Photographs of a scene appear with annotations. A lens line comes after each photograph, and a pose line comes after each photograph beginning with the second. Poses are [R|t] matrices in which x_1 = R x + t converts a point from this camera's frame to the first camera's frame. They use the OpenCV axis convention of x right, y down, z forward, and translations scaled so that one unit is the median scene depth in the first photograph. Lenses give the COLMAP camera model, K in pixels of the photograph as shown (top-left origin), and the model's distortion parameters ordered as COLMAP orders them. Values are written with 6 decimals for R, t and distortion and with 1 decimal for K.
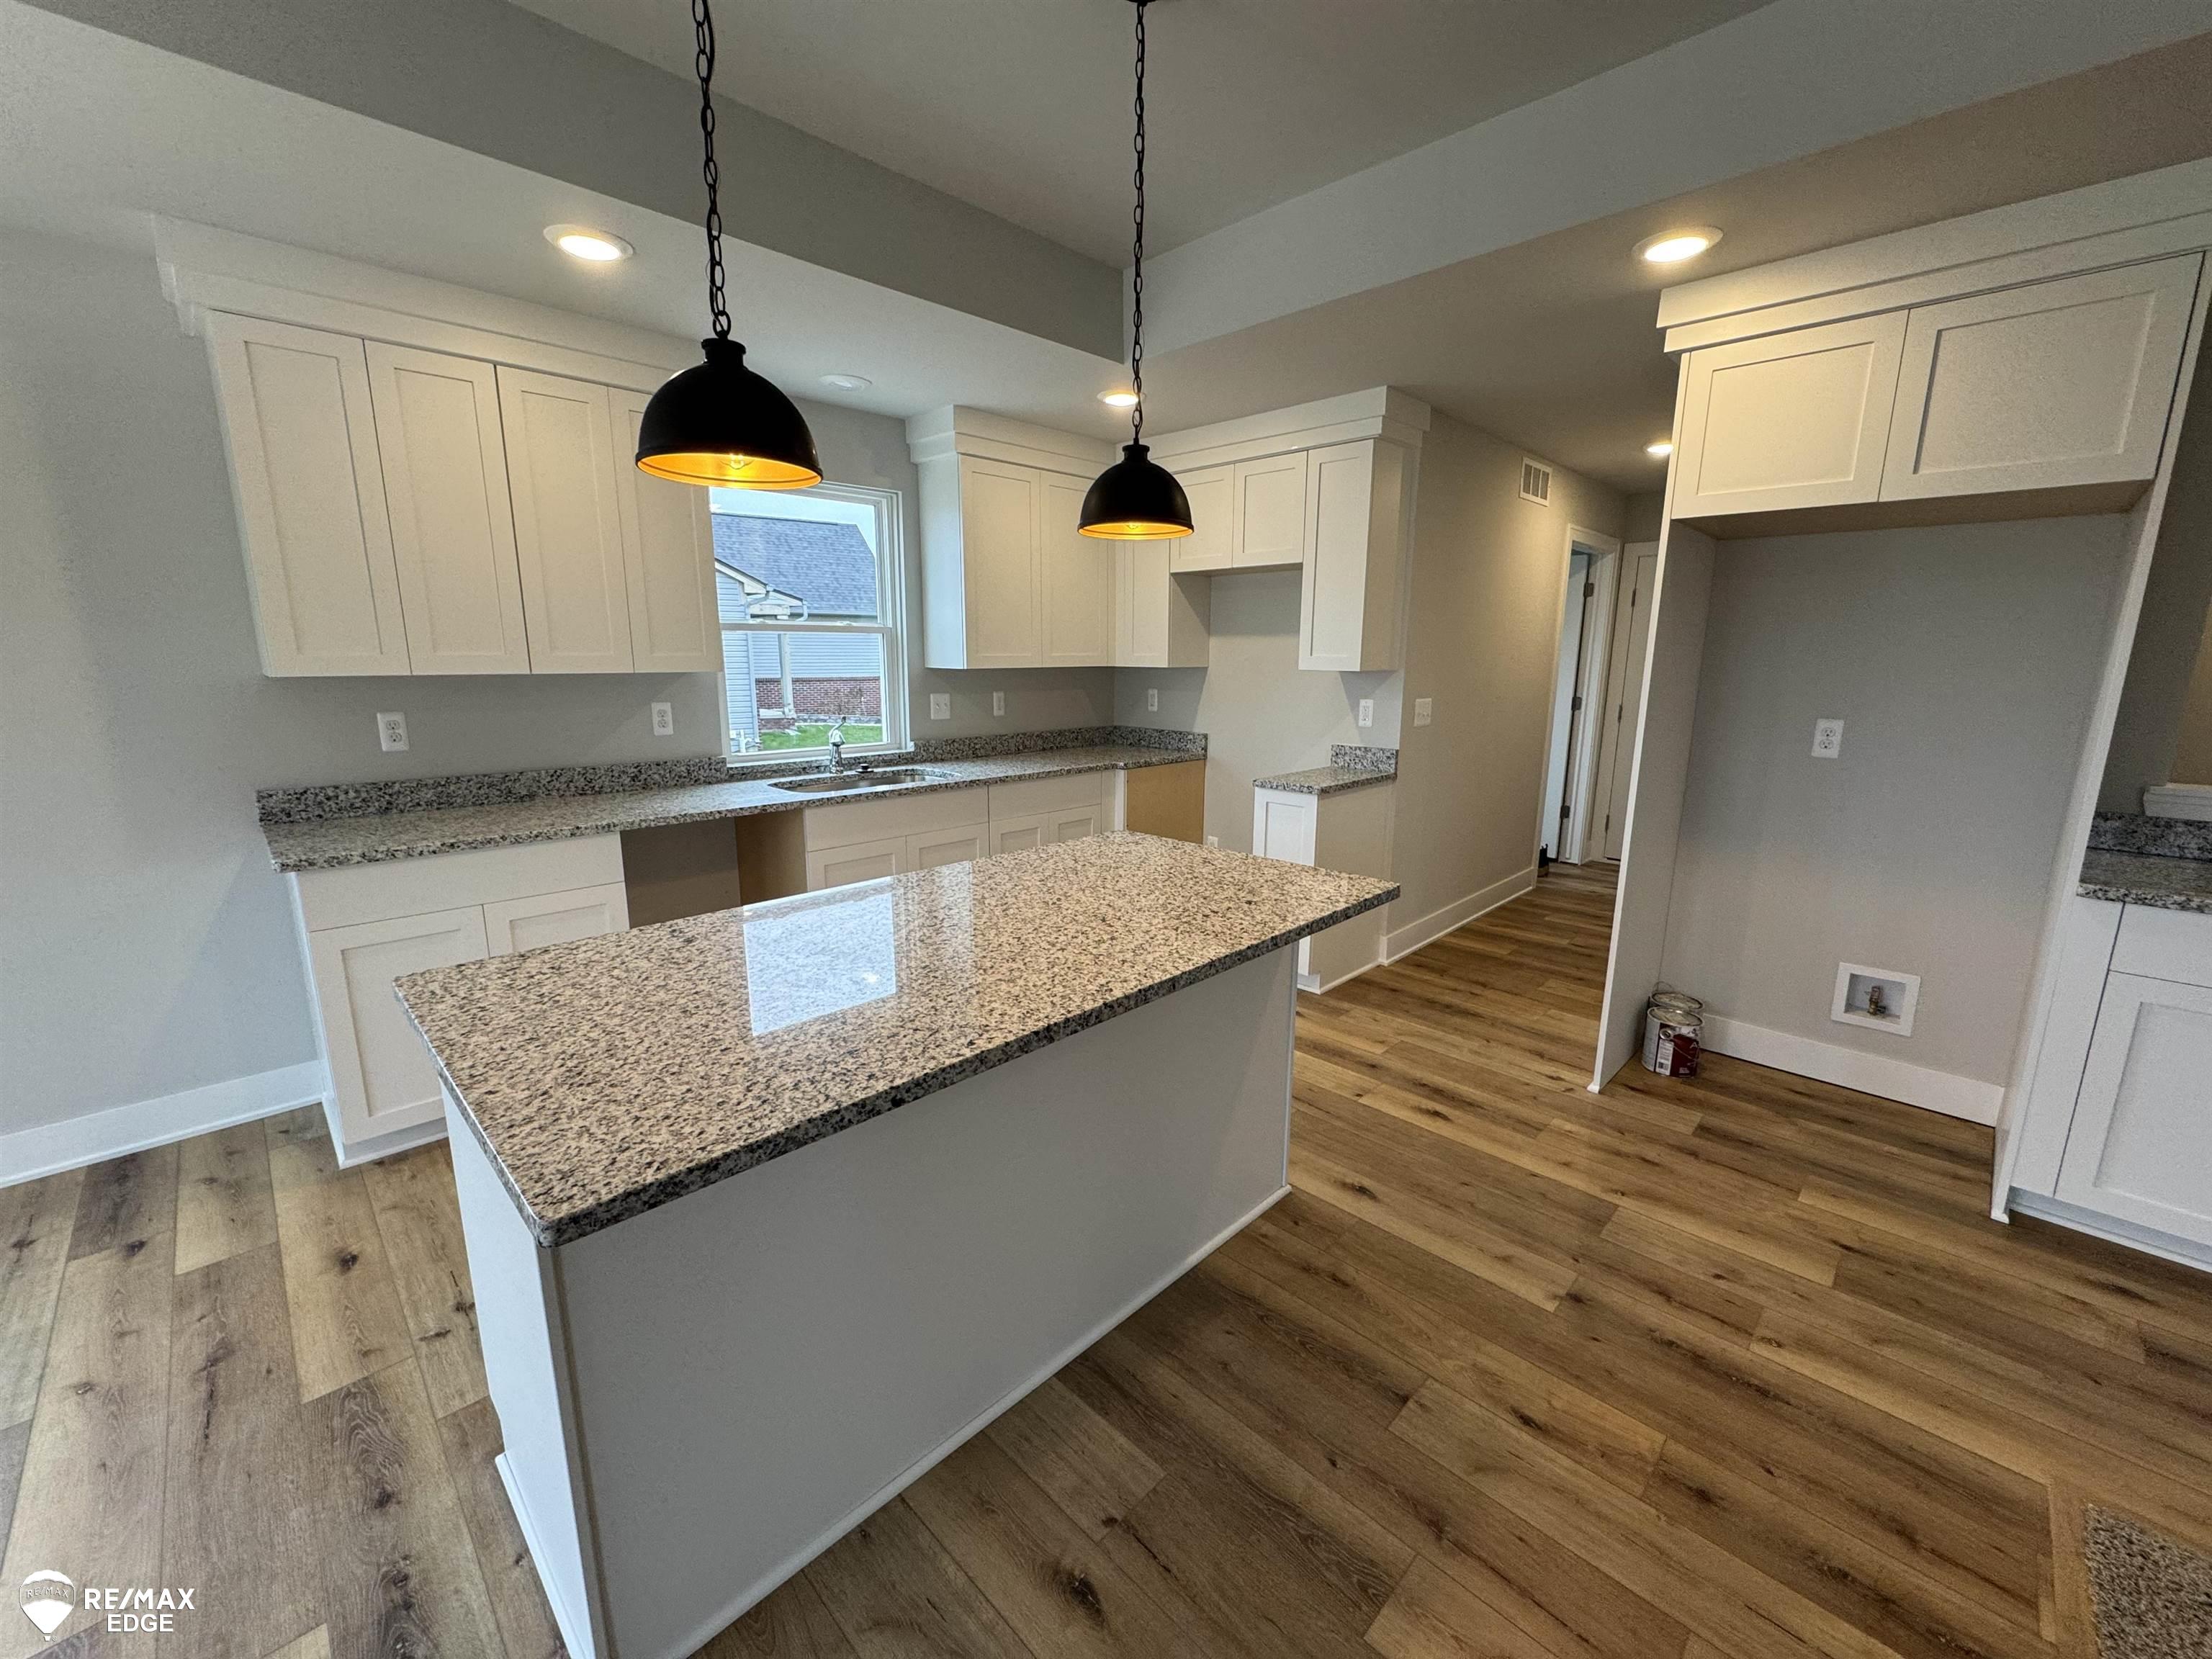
lens RADIAL K [[880.7, 0, 1109.7], [0, 880.7, 827.0], [0, 0, 1]] dist [-0.002139, 0.000252]
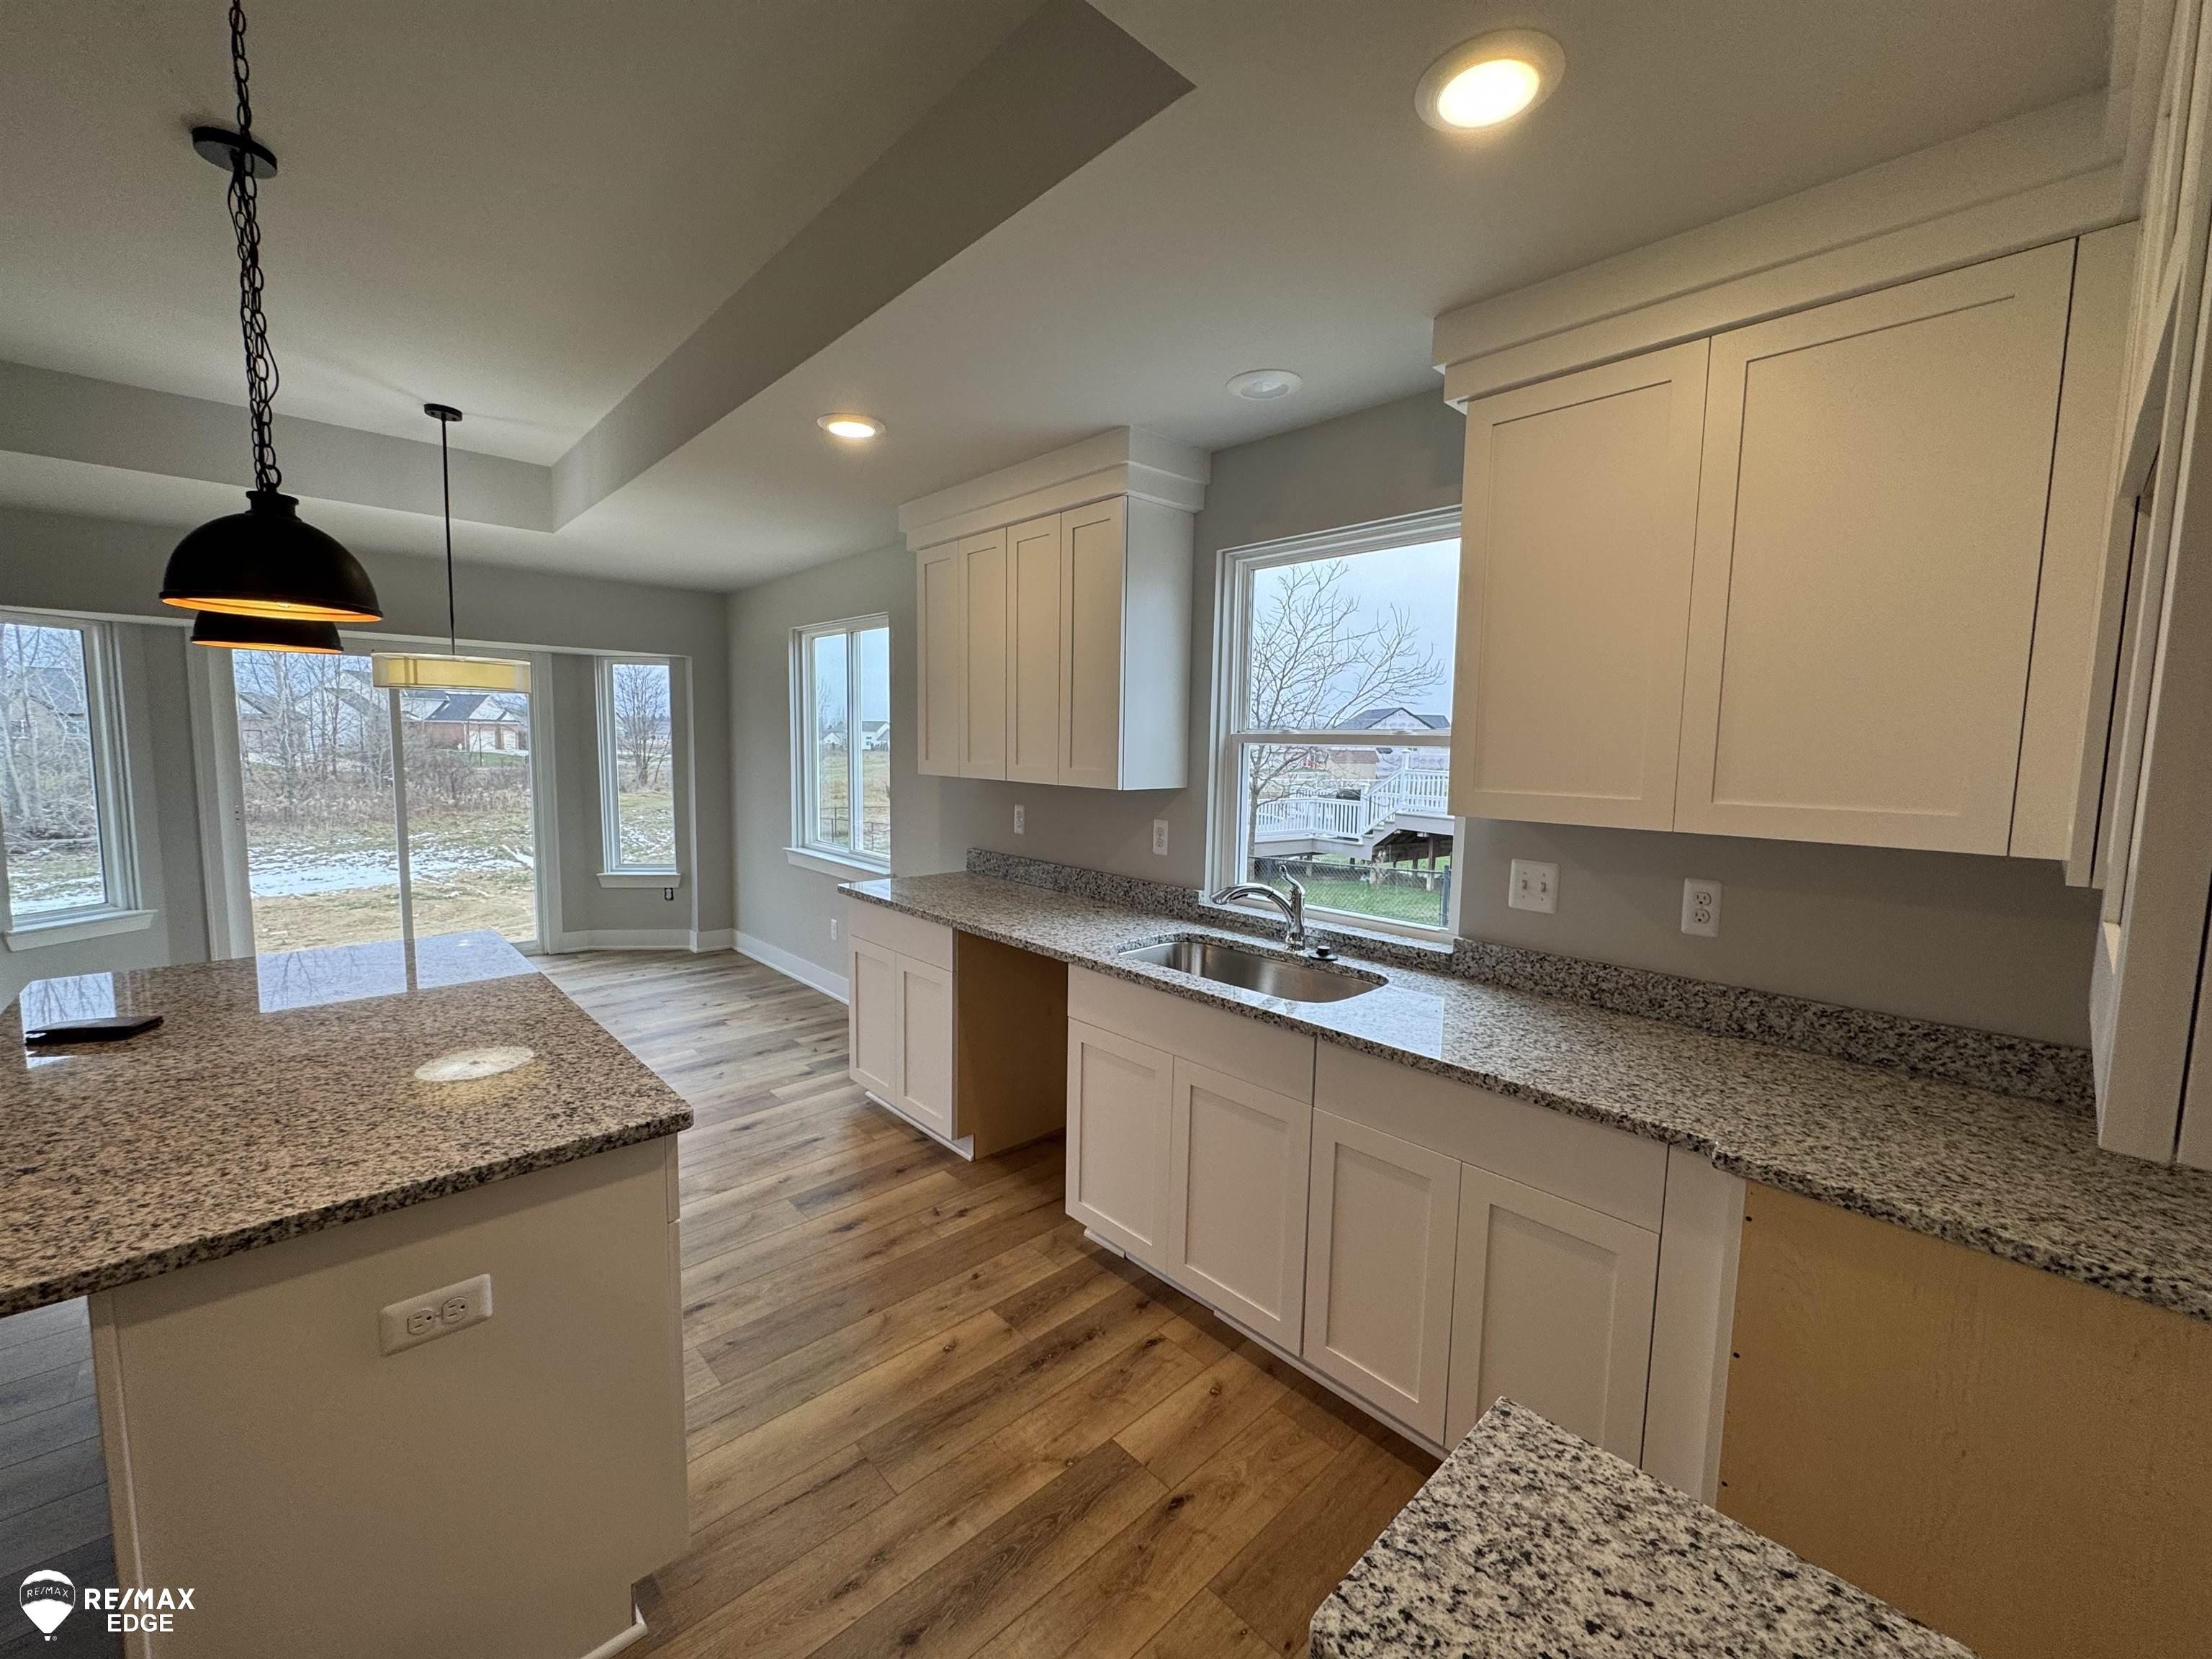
lens RADIAL K [[880.7, 0, 1109.7], [0, 880.7, 827.0], [0, 0, 1]] dist [-0.002139, 0.000252]
pose [[-0.033675, 0.093637, -0.995037, 0.445588], [-0.215704, 0.971456, 0.098718, -0.231531], [0.975878, 0.217958, -0.012515, 1.039106]]
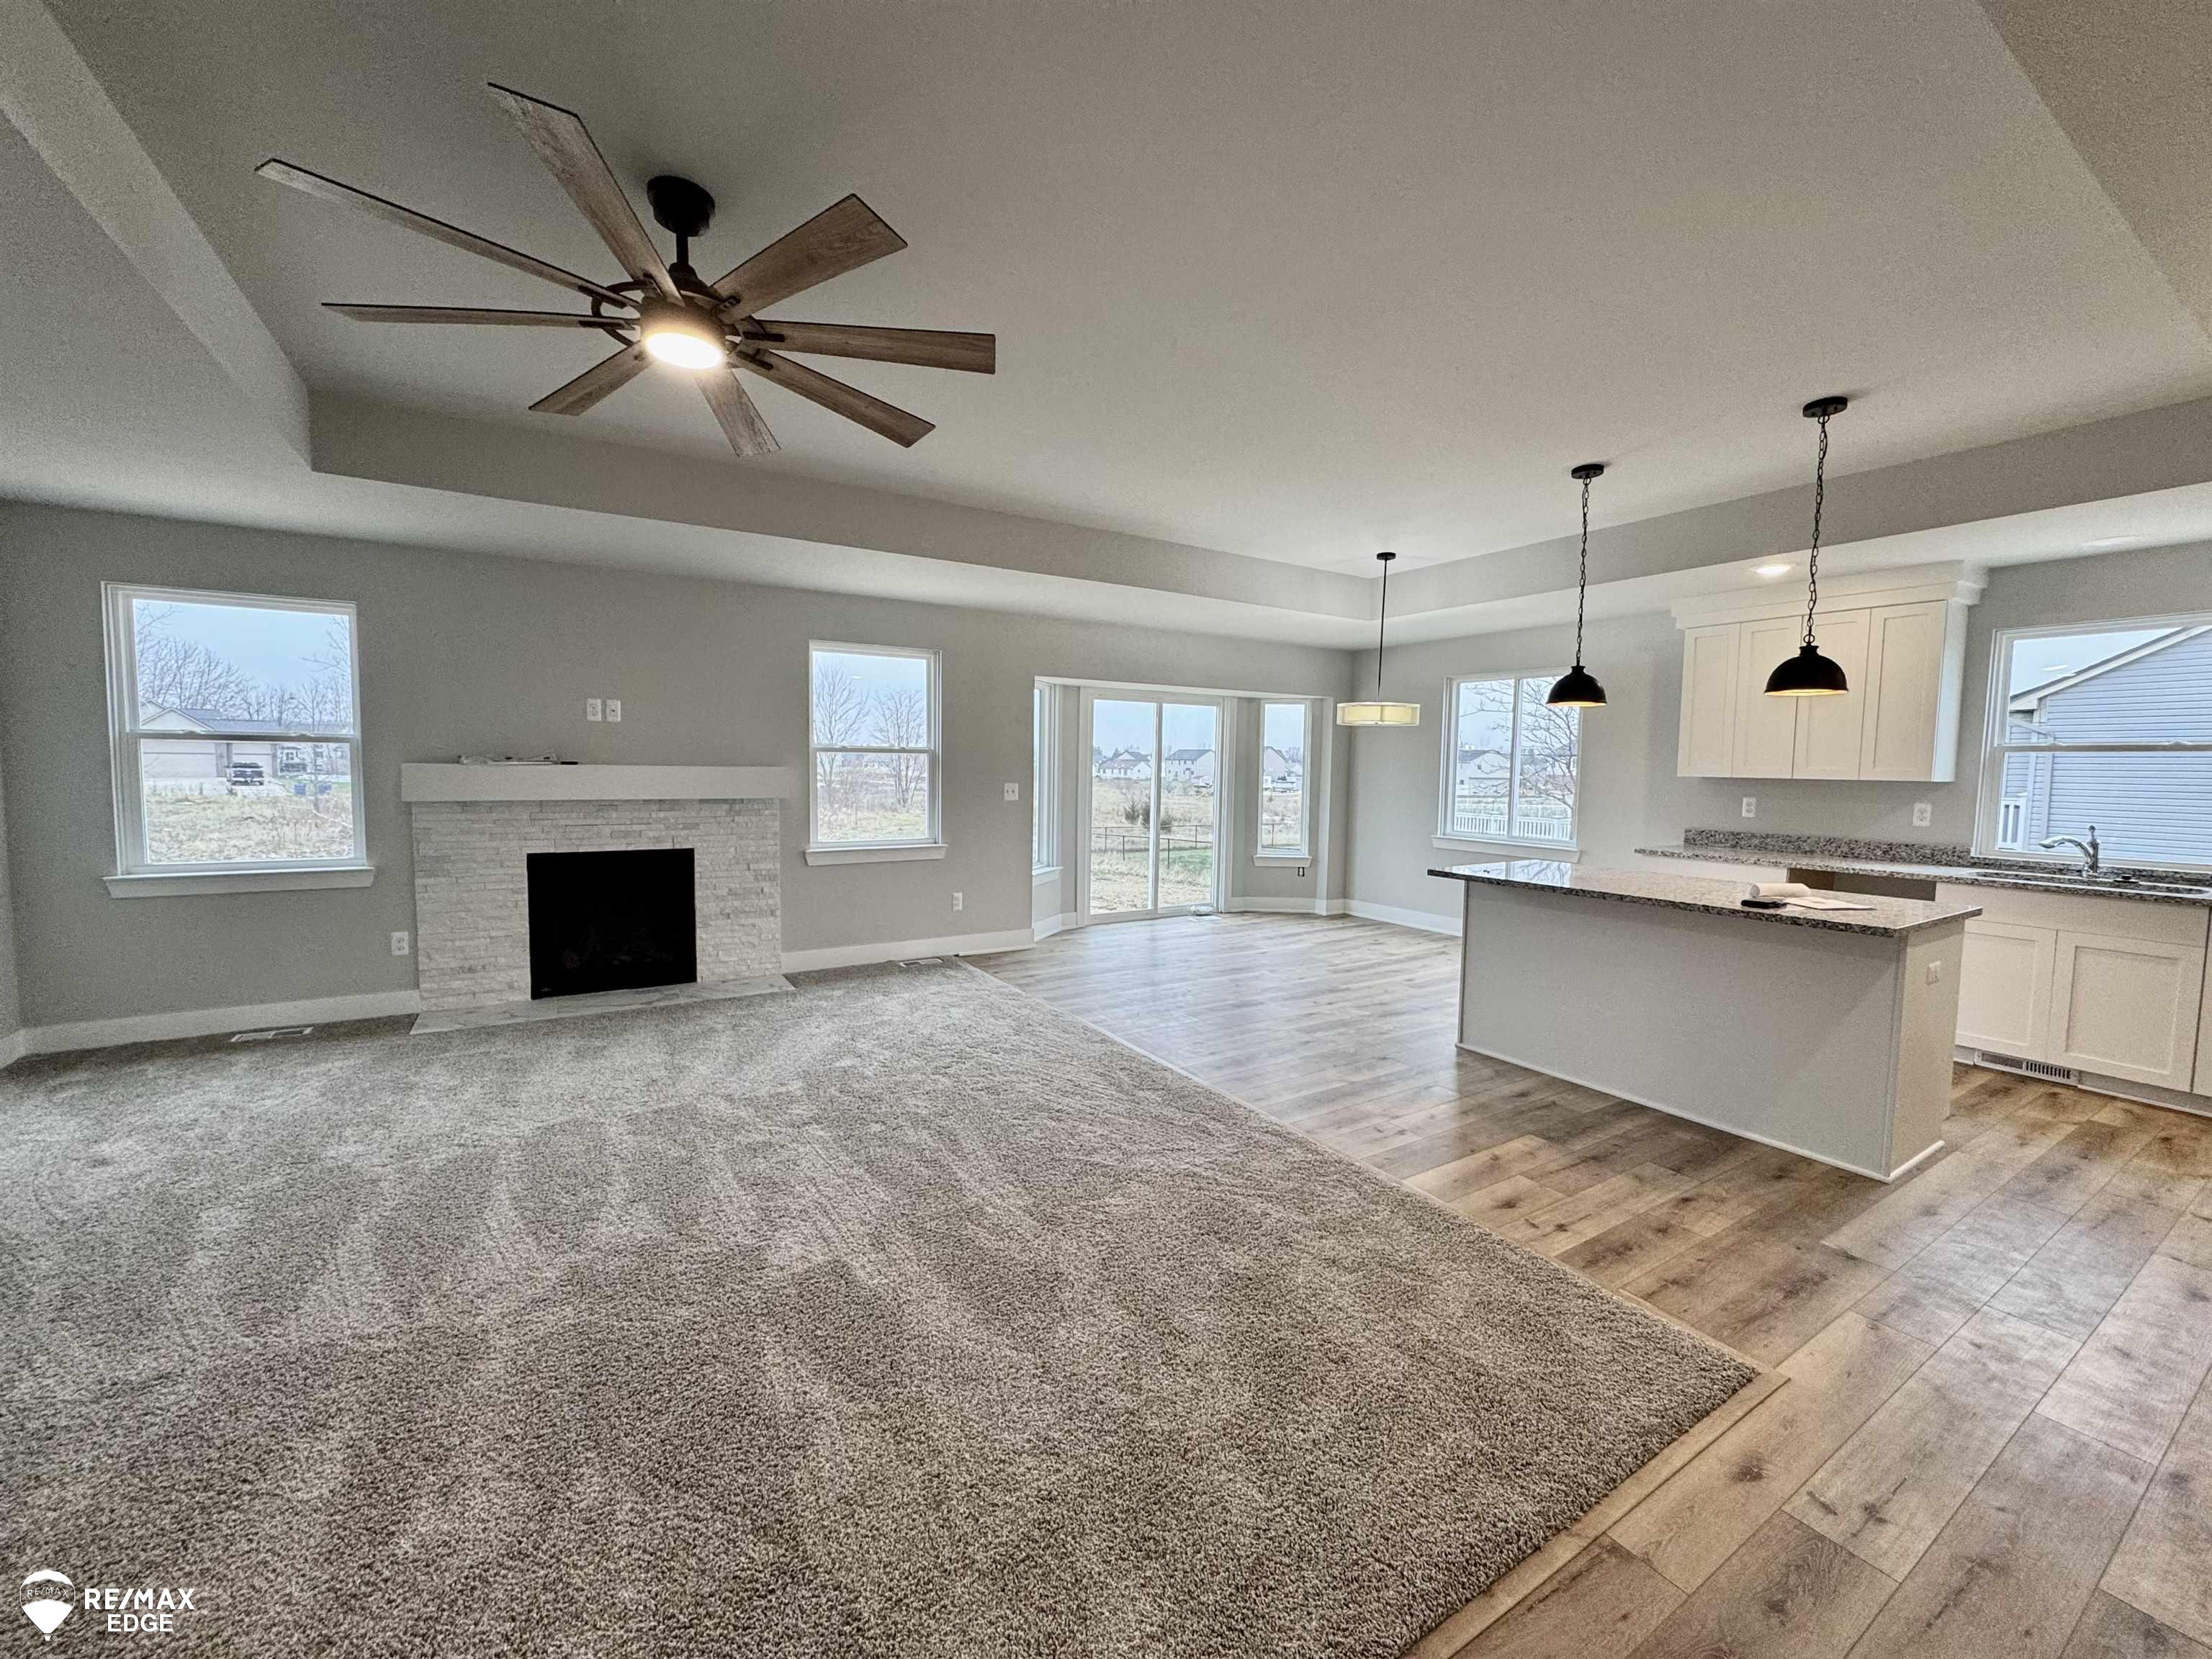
lens RADIAL K [[880.7, 0, 1109.7], [0, 880.7, 827.0], [0, 0, 1]] dist [-0.002139, 0.000252]
pose [[-0.227858, 0.062591, -0.971680, 1.250145], [-0.205415, 0.972382, 0.110806, 0.007299], [0.951780, 0.224846, -0.208708, 0.068818]]
